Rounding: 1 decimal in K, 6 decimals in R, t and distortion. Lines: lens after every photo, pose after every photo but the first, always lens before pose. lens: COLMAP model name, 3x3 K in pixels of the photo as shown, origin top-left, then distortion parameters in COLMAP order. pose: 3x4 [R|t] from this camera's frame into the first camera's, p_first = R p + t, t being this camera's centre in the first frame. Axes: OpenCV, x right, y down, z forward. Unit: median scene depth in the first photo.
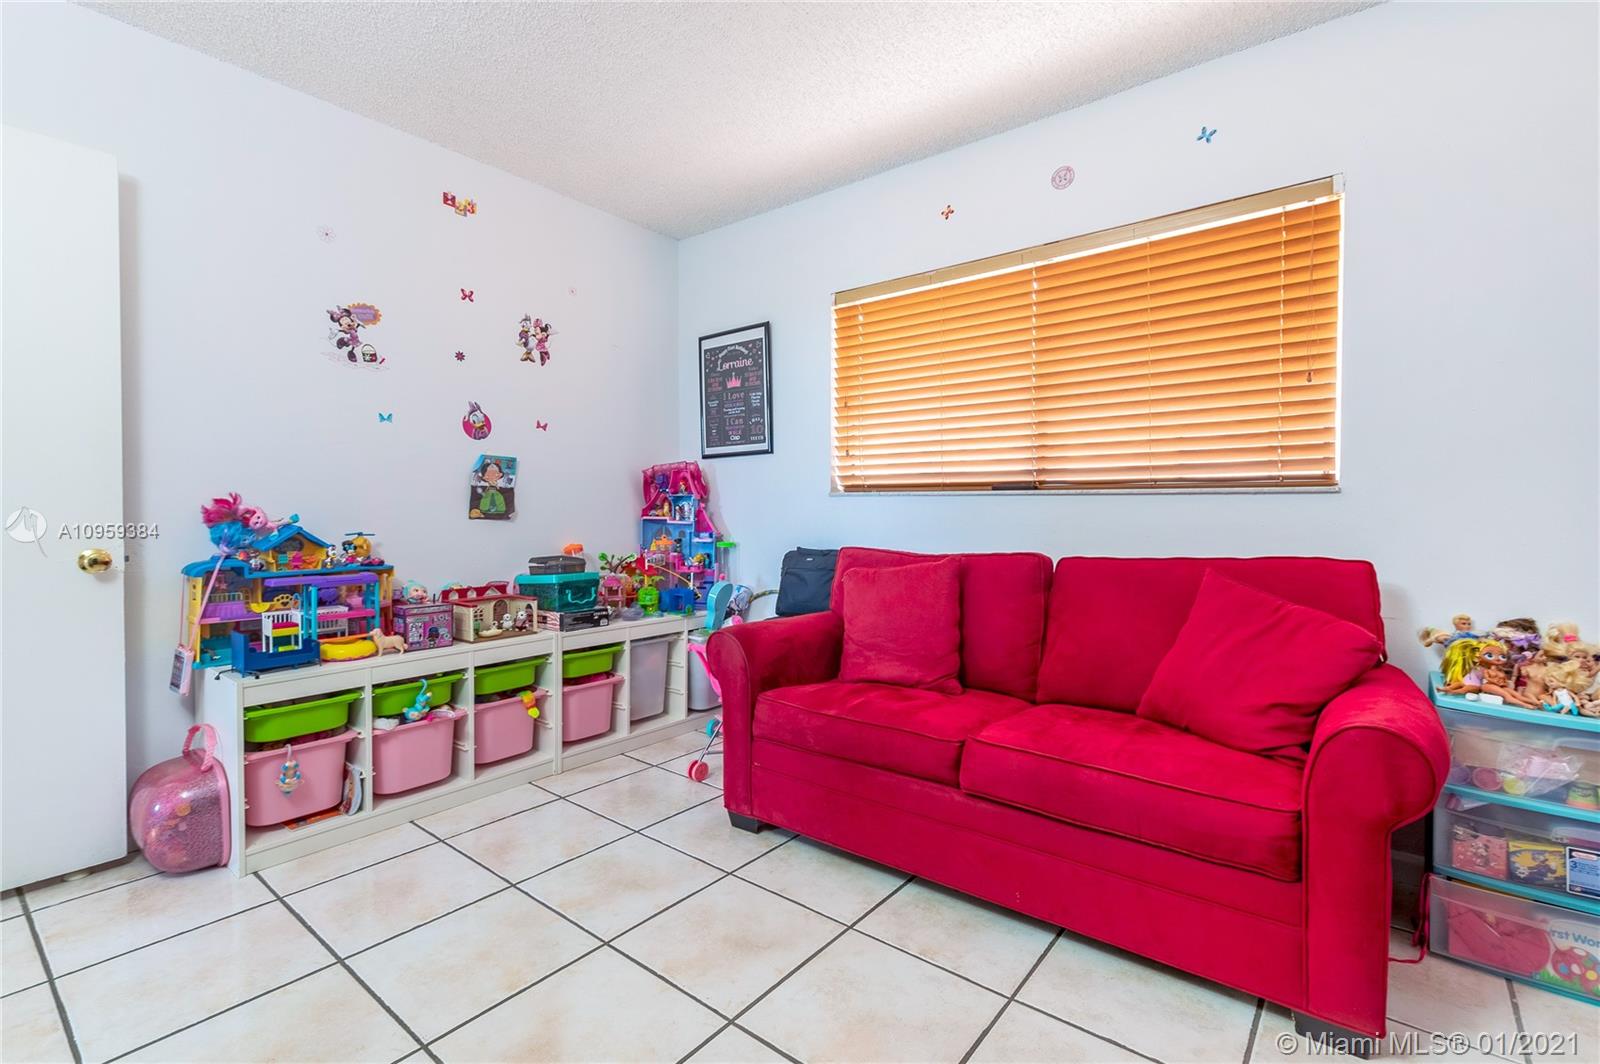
lens RADIAL K [[721.6, 0, 787.4], [0, 721.6, 527.9], [0, 0, 1]] dist [0.006929, -0.002080]
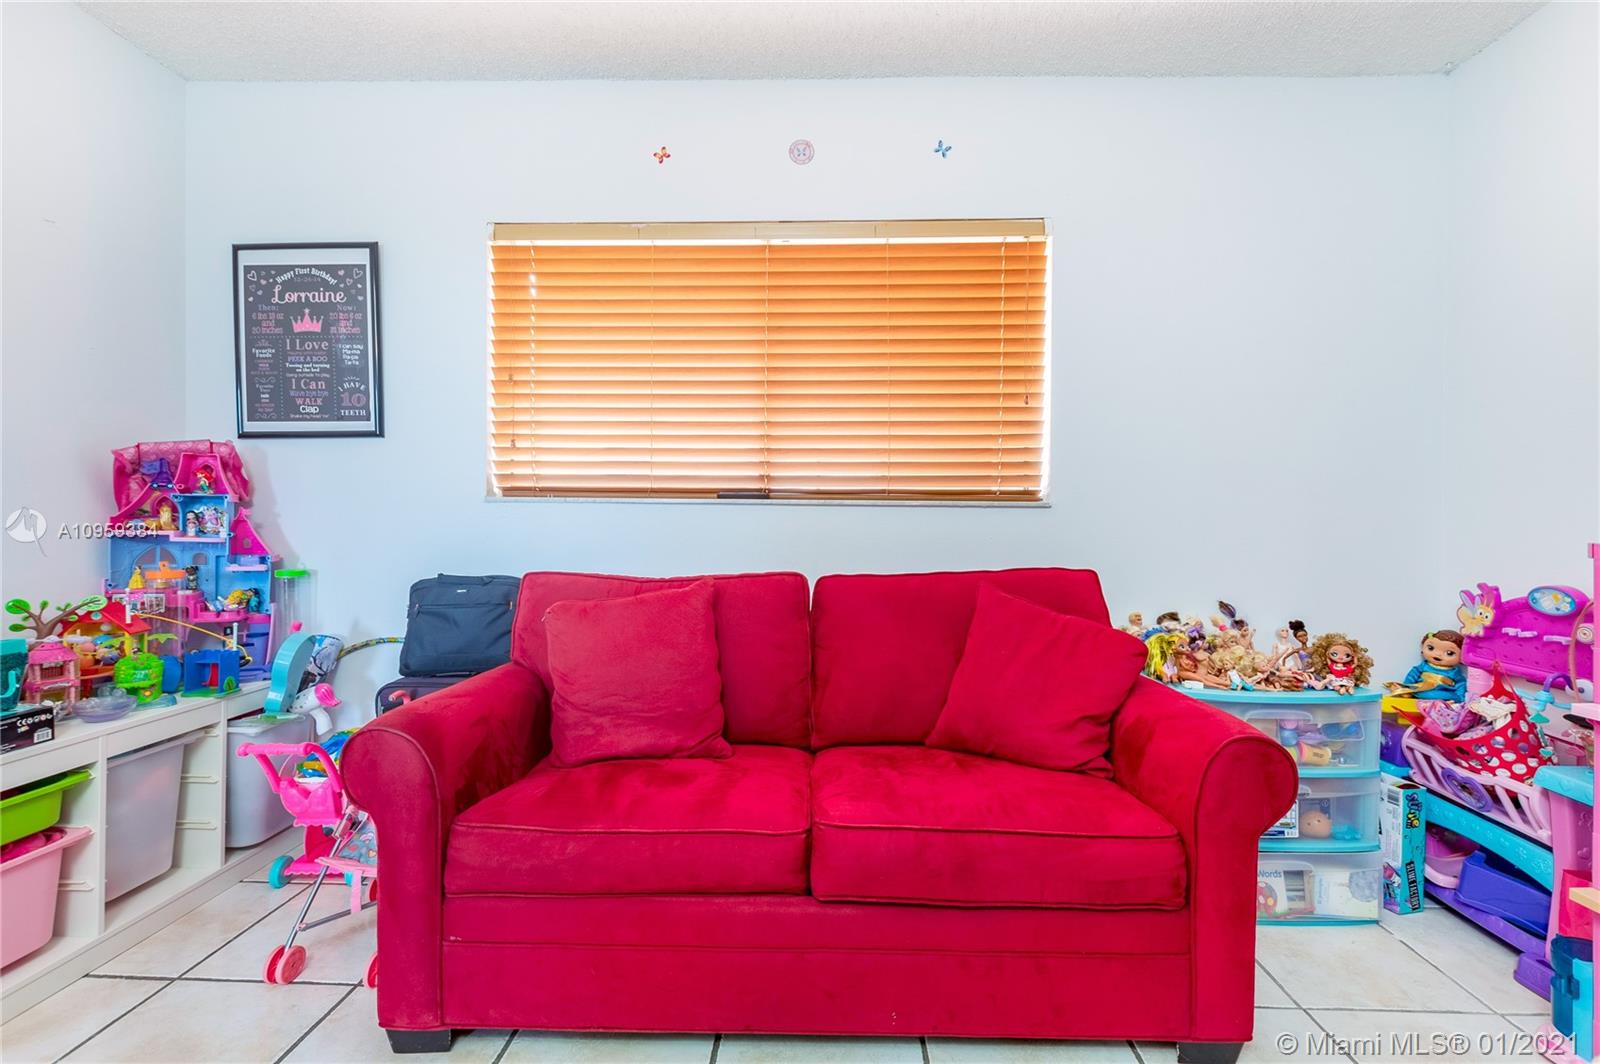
lens RADIAL K [[721.6, 0, 813.6], [0, 721.6, 526.5], [0, 0, 1]] dist [0.006929, -0.002080]
pose [[0.793422, 0.000160, 0.608672, -0.141010], [0.010409, 0.999850, -0.013831, -0.006506], [-0.608583, 0.017310, 0.793301, 0.264476]]
